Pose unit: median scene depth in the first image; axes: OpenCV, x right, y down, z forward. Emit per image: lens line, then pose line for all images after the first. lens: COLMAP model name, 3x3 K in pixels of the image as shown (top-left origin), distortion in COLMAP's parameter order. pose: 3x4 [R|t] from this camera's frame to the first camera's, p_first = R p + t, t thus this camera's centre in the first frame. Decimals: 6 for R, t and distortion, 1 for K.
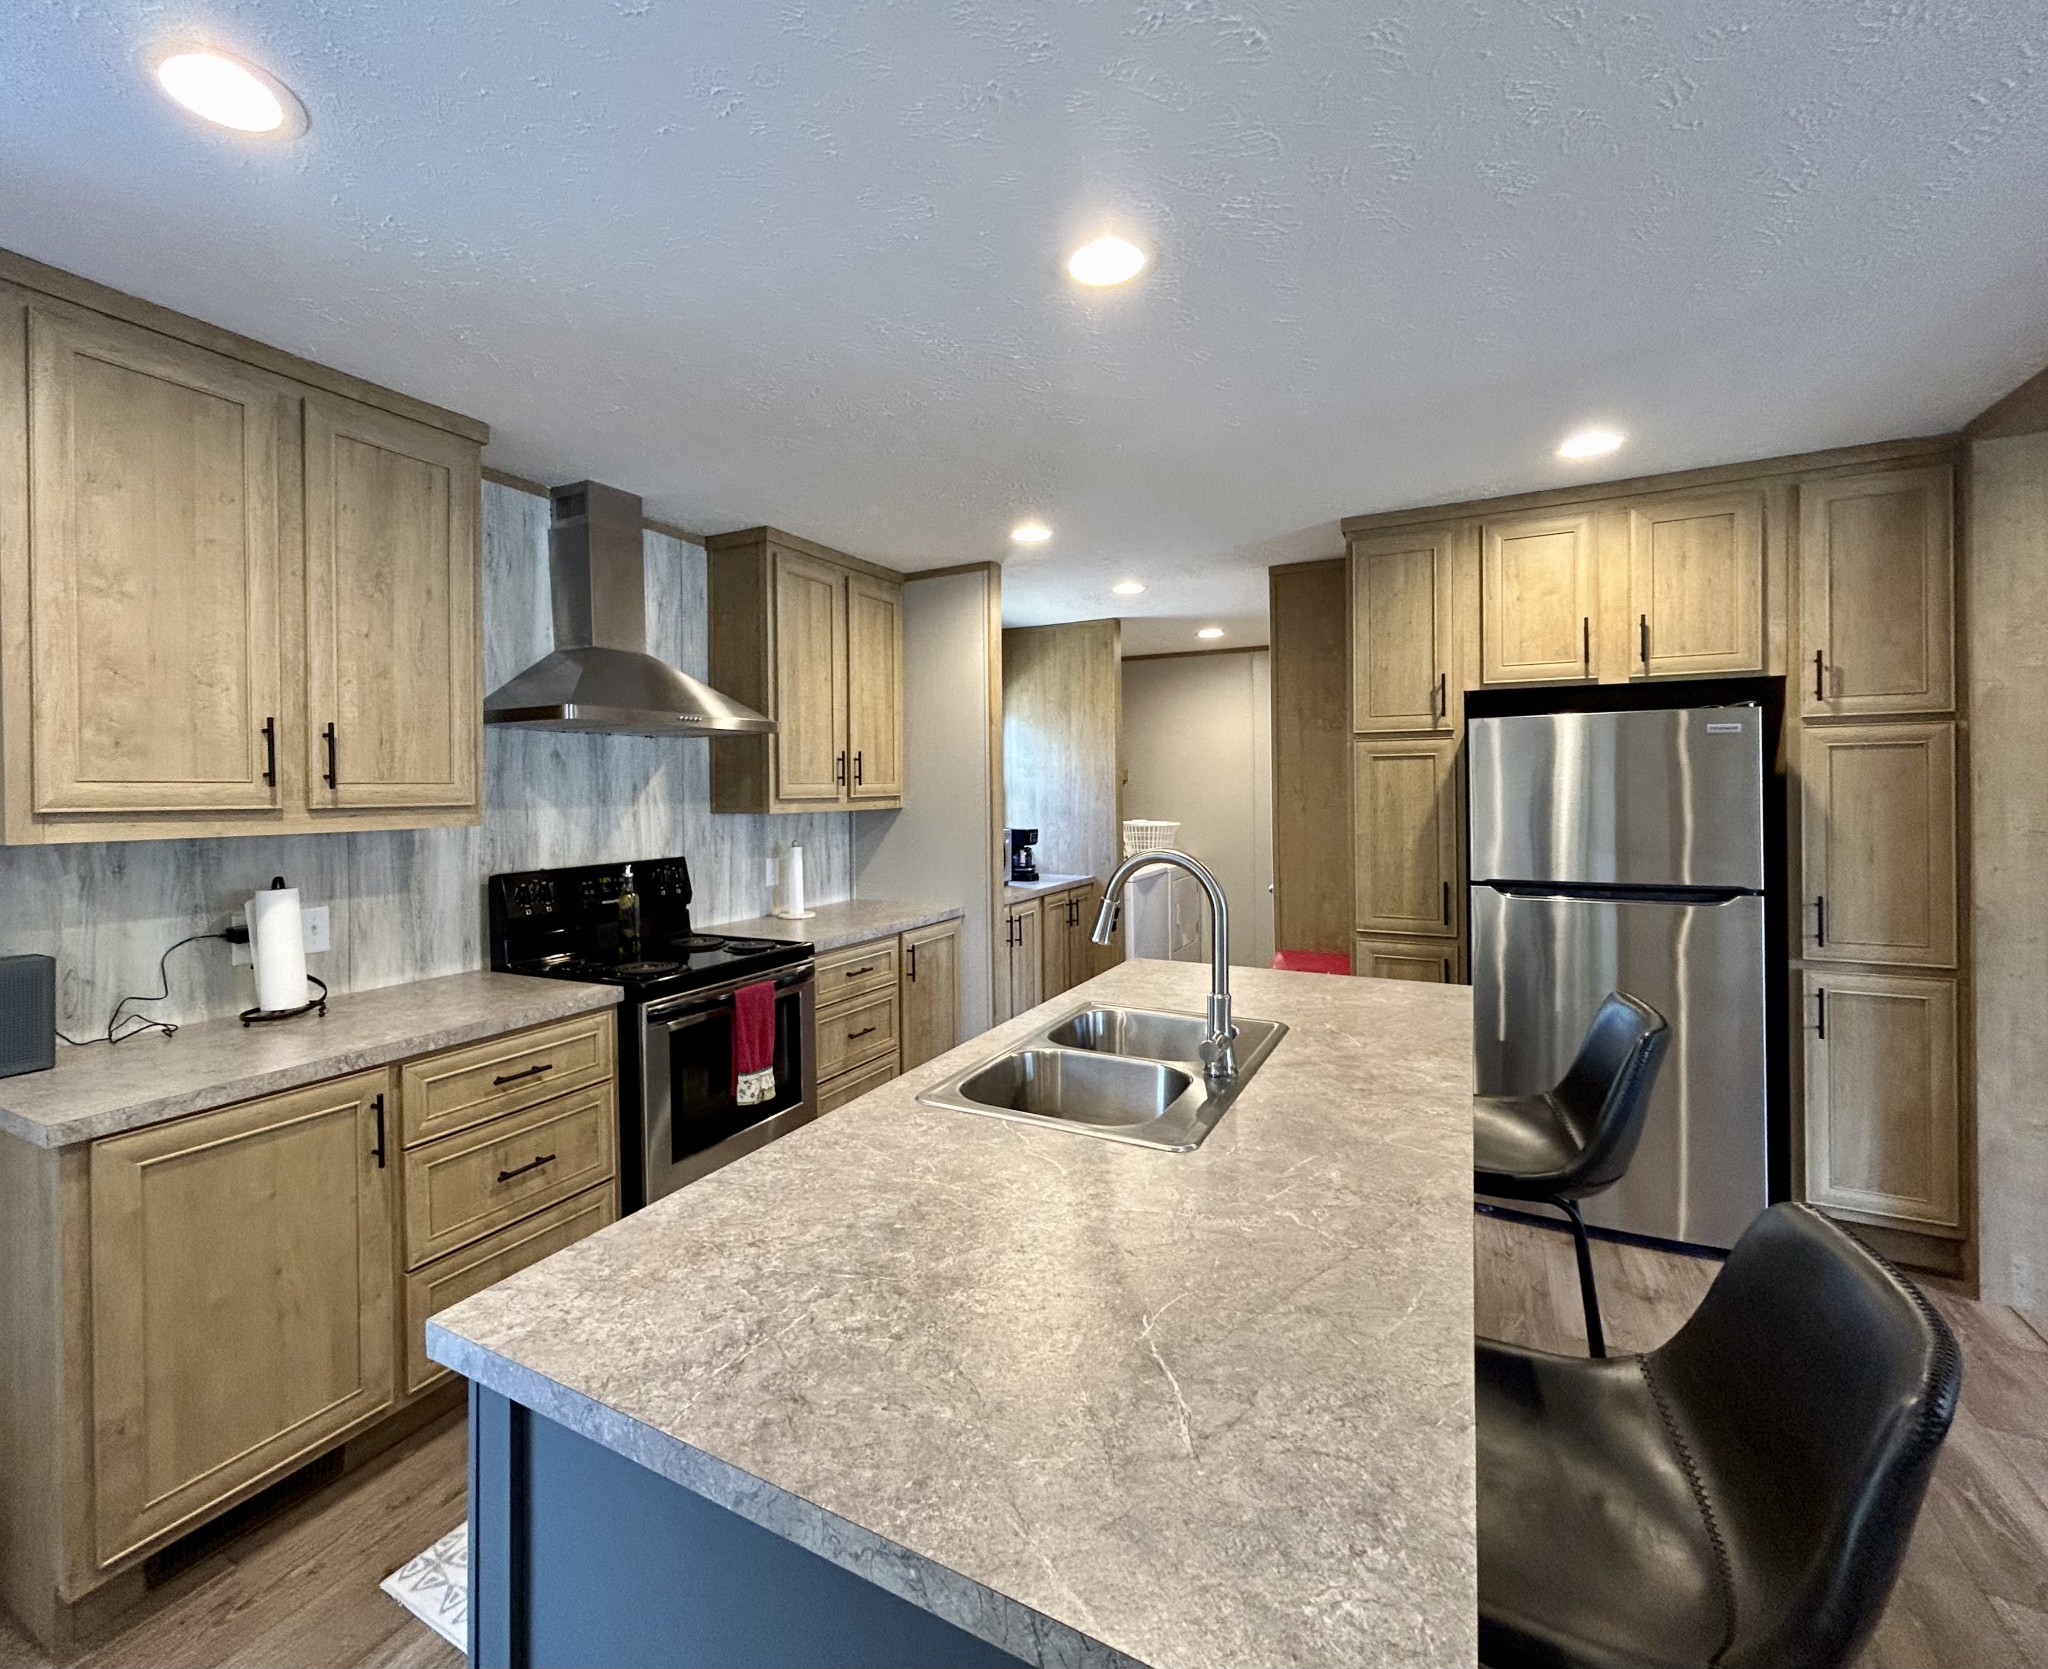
lens RADIAL K [[918.2, 0, 947.1], [0, 918.2, 793.6], [0, 0, 1]] dist [-0.000280, 0.000010]
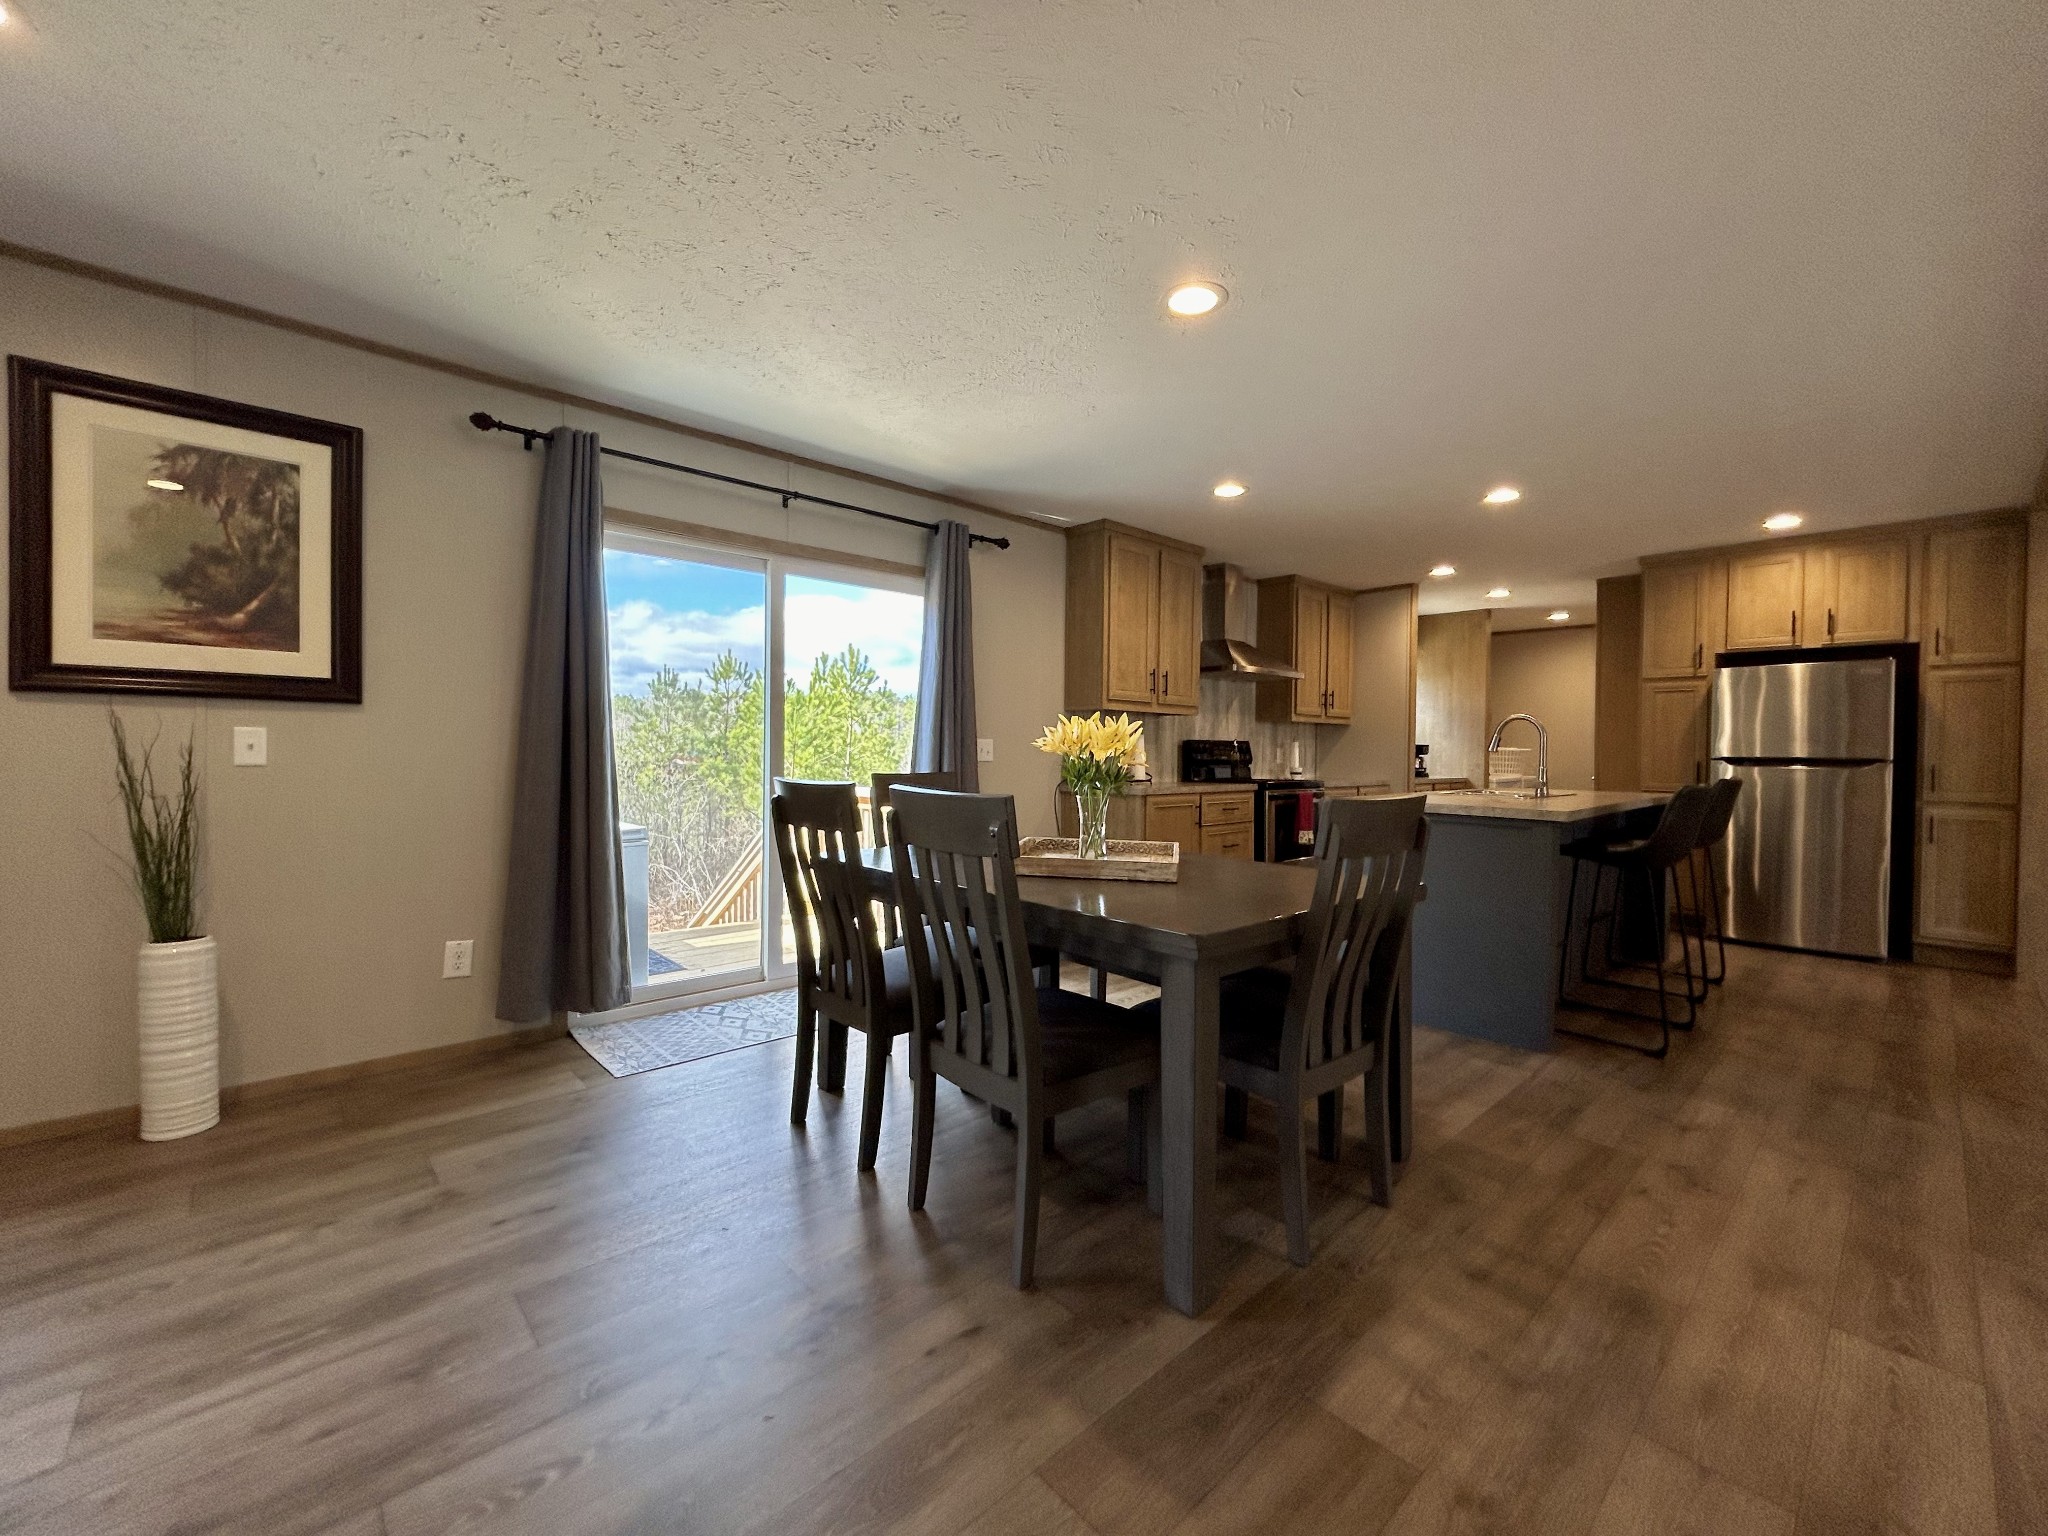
lens RADIAL K [[829.5, 0, 1015.8], [0, 829.5, 763.4], [0, 0, 1]] dist [-0.004120, 0.000575]
pose [[0.950666, 0.026202, -0.309109, -0.221990], [-0.022911, 0.999636, 0.014272, 0.109951], [0.309370, -0.006486, 0.950920, -0.946413]]
